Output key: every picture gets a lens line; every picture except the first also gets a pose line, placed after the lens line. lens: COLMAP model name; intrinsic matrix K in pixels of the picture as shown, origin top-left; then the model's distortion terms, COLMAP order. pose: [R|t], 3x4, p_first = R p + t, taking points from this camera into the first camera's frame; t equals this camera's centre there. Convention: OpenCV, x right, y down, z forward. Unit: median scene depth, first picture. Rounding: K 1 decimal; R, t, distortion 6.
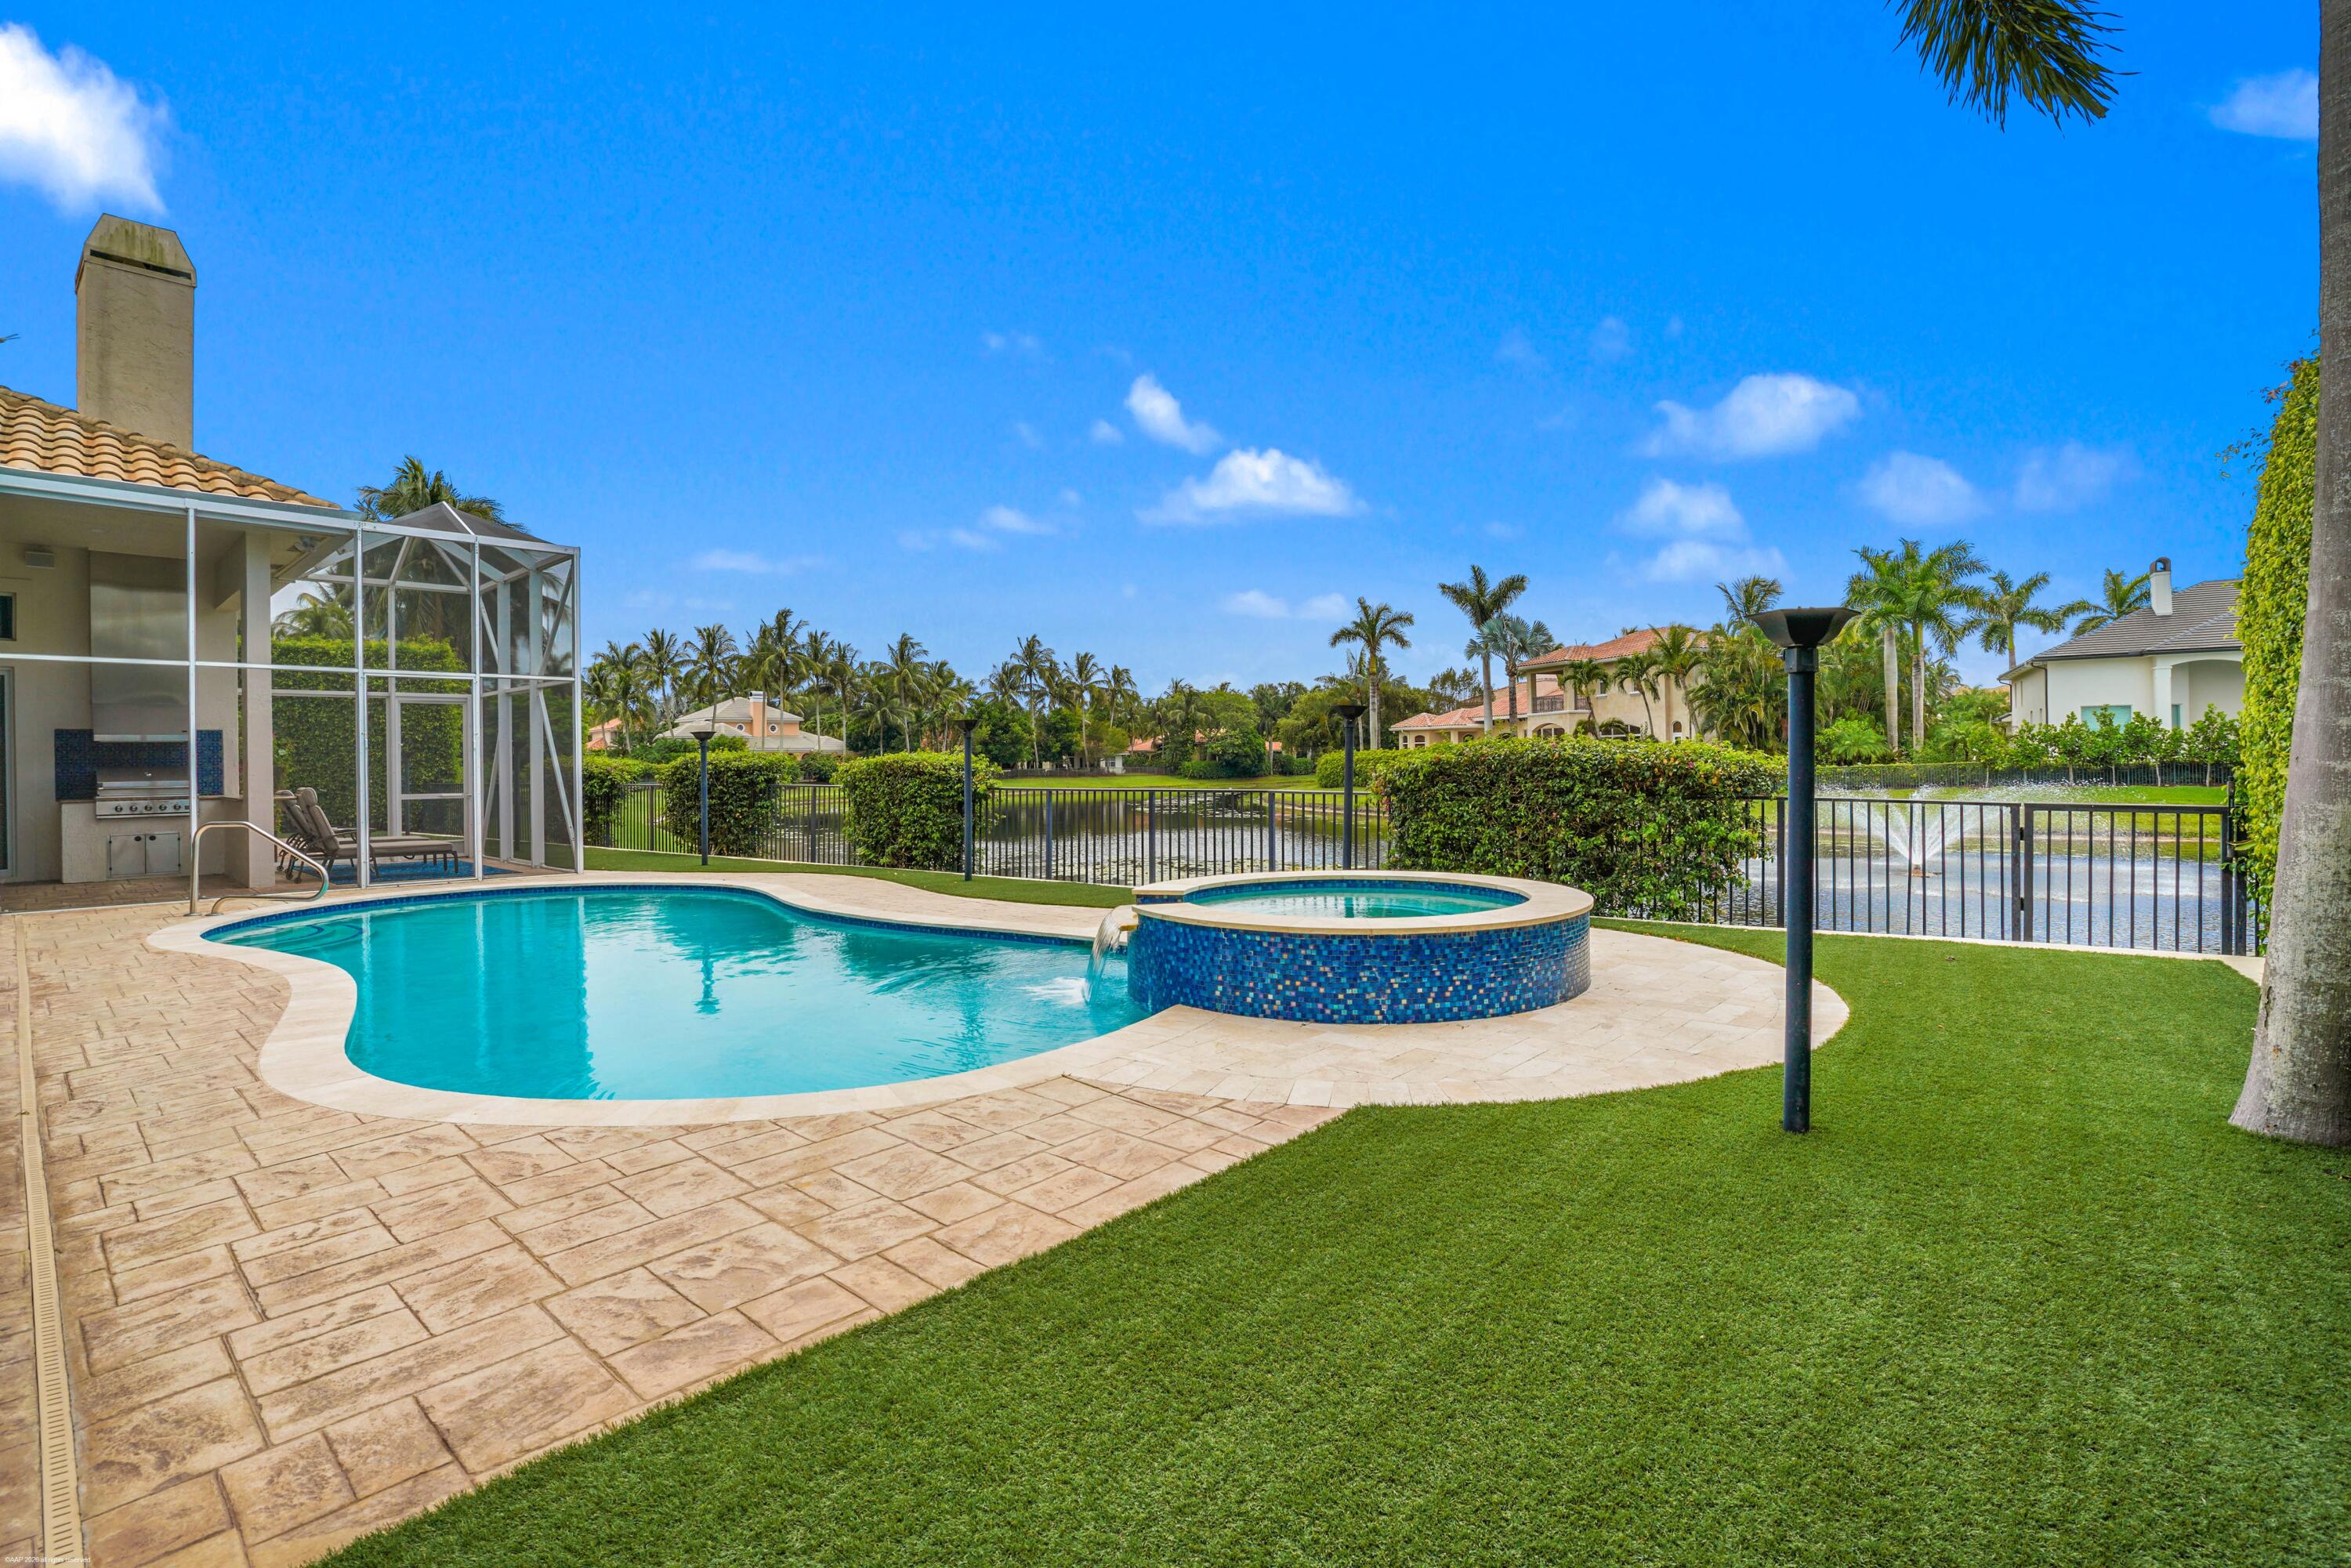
lens RADIAL K [[1097.4, 0, 1175.5], [0, 1097.4, 784.0], [0, 0, 1]] dist [-0.002224, 0.000070]
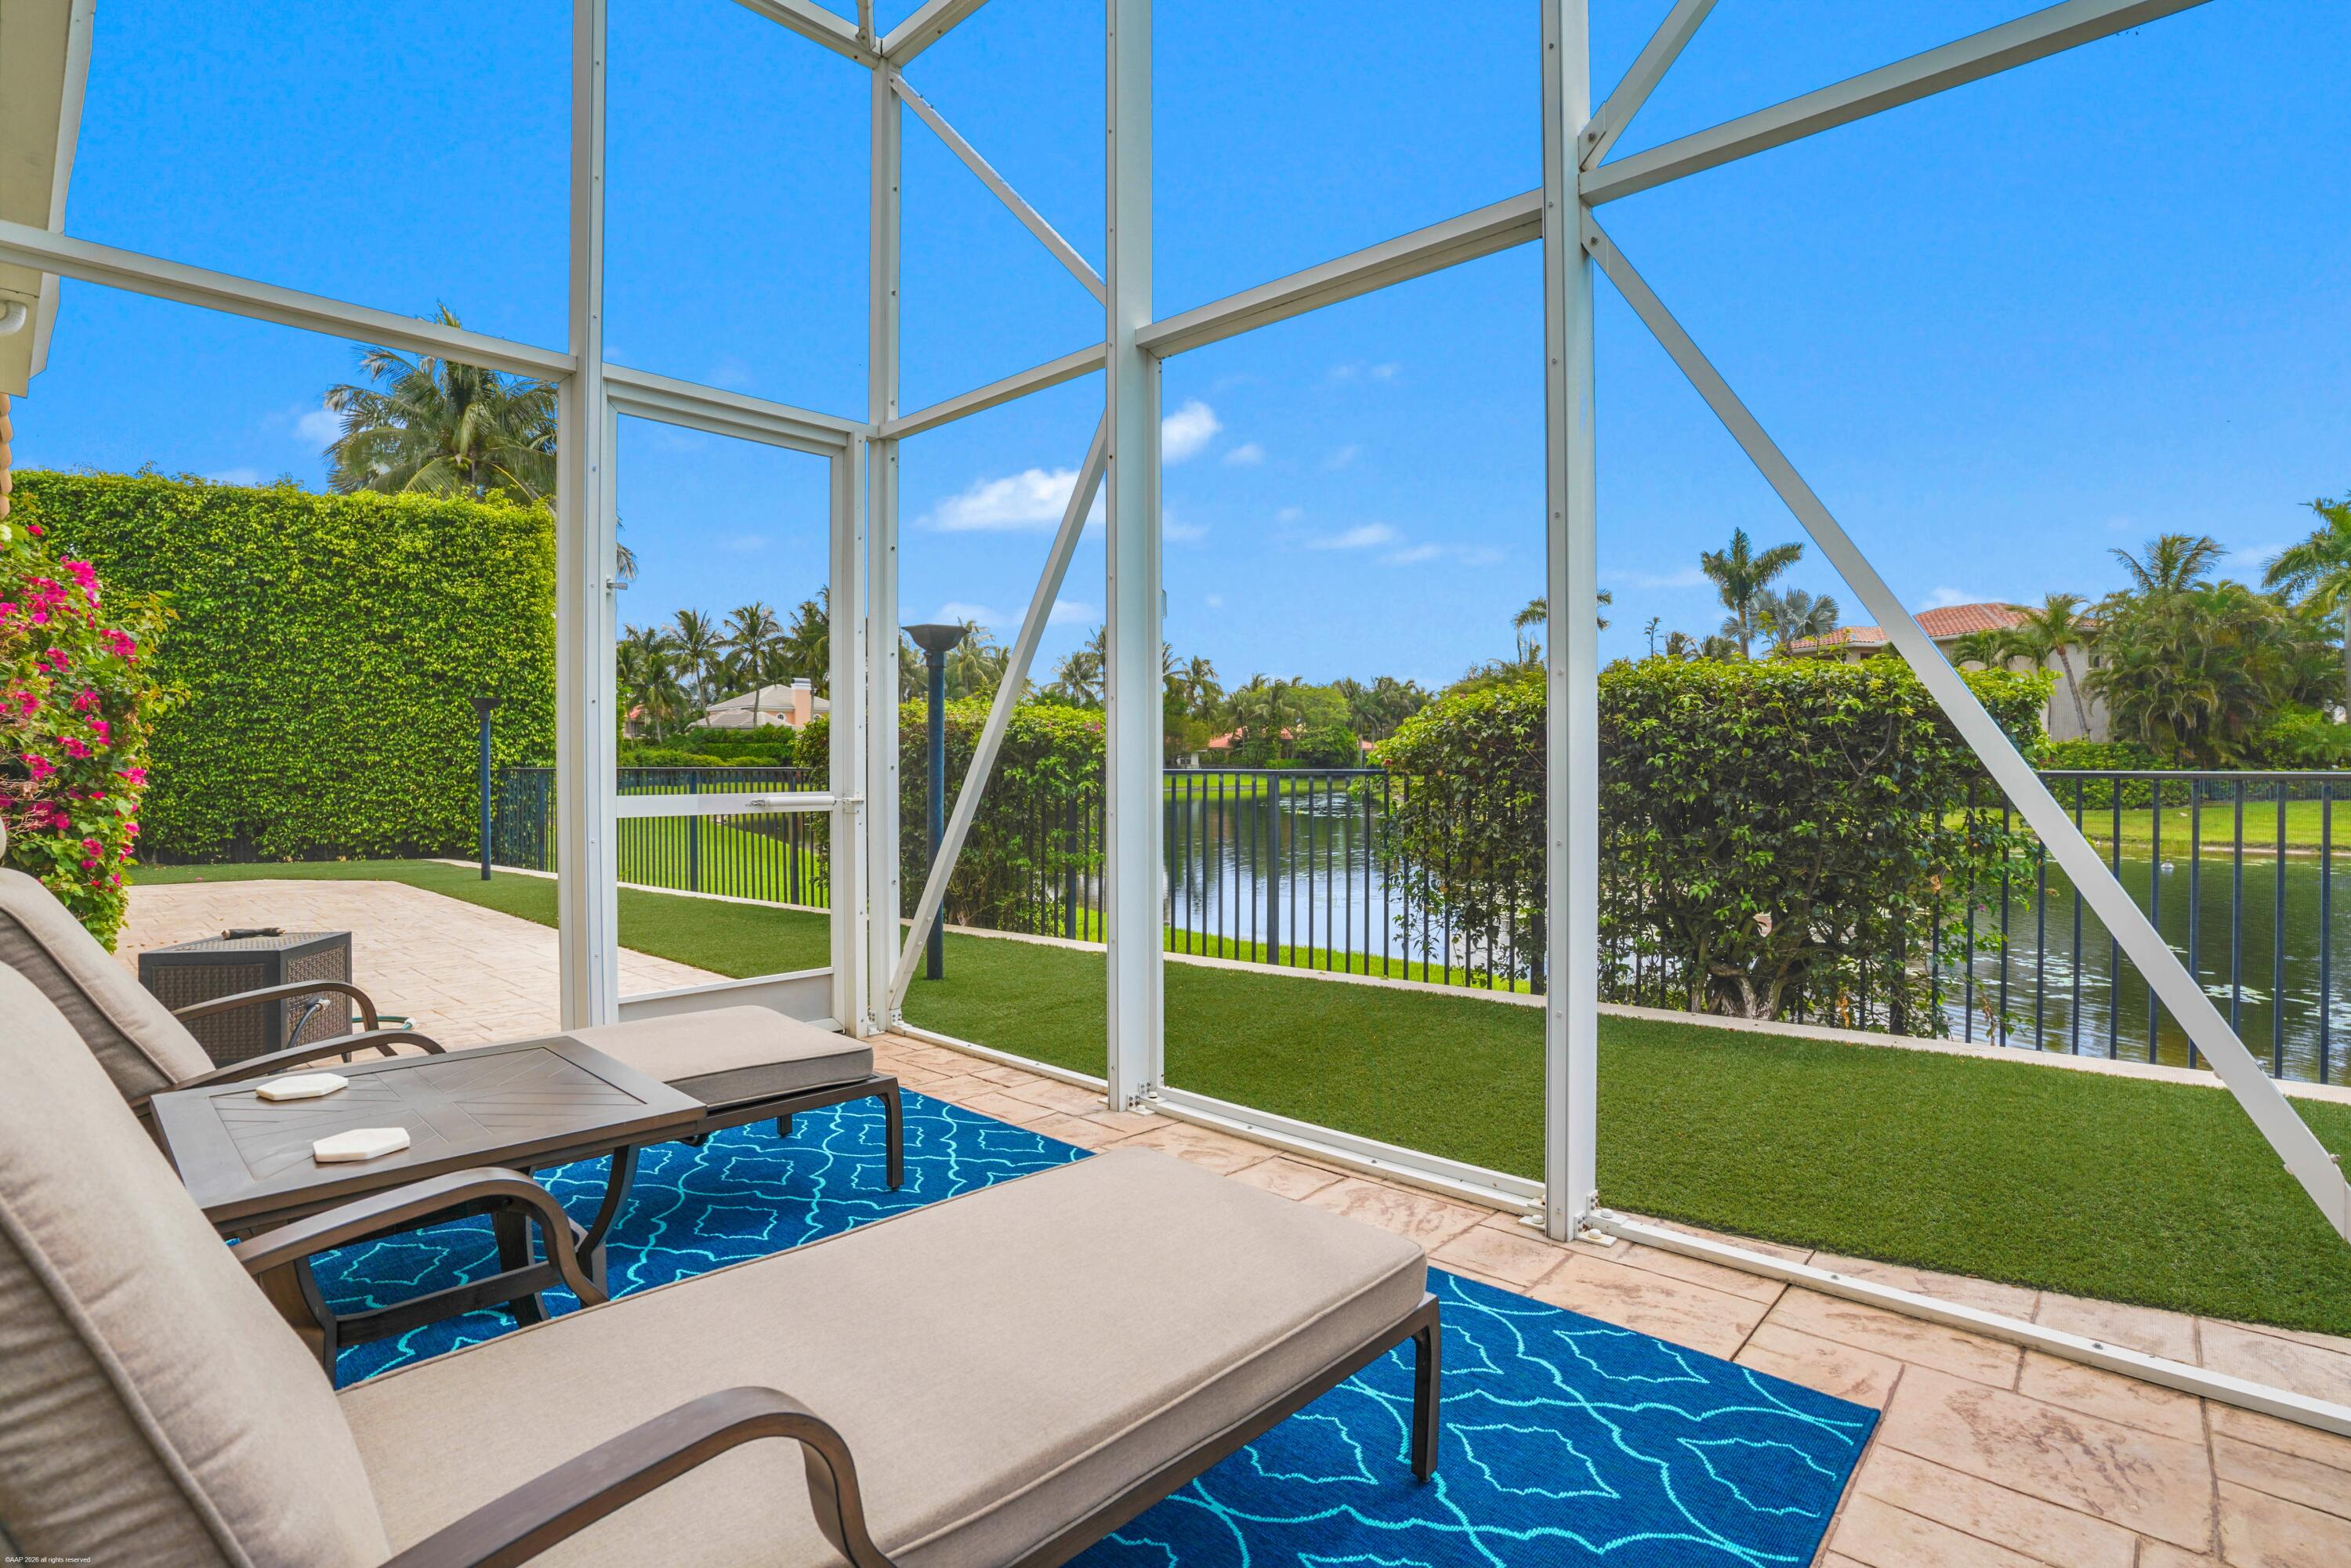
lens RADIAL K [[1089.5, 0, 1224.1], [0, 1089.5, 757.2], [0, 0, 1]] dist [-0.011081, 0.000327]
pose [[0.999132, 0.011845, 0.039933, -0.065775], [-0.010861, 0.999634, -0.024779, 0.000621], [-0.040212, 0.024324, 0.998895, 0.082335]]
